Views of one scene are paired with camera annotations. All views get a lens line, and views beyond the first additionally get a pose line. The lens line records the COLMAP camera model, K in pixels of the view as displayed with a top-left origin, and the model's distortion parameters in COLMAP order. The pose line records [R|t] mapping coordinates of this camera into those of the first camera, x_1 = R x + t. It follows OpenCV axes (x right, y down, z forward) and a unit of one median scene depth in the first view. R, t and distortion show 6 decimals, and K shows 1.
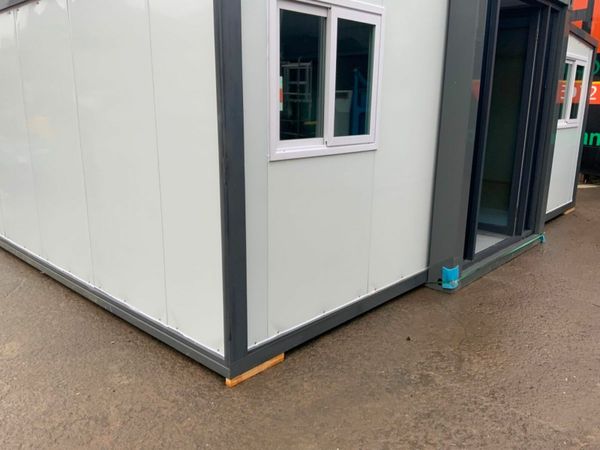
lens RADIAL K [[507.7, 0, 302.2], [0, 507.7, 231.6], [0, 0, 1]] dist [0.056750, -0.089675]
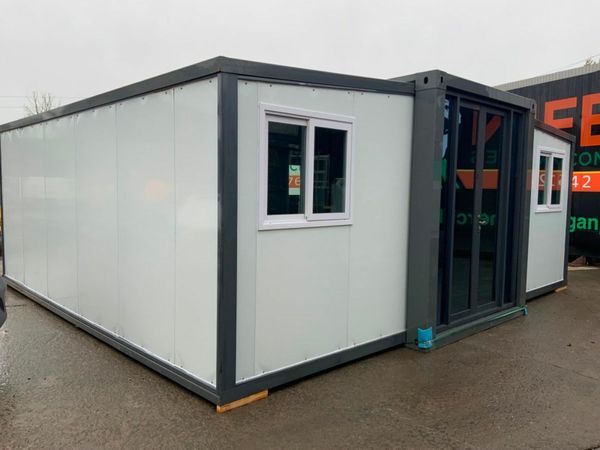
lens RADIAL K [[507.7, 0, 298.7], [0, 507.7, 224.7], [0, 0, 1]] dist [0.056750, -0.089675]
pose [[0.997899, 0.011667, -0.063728, 0.106051], [-0.022671, 0.984346, -0.174782, 0.062278], [0.060691, 0.175859, 0.982543, -0.238963]]
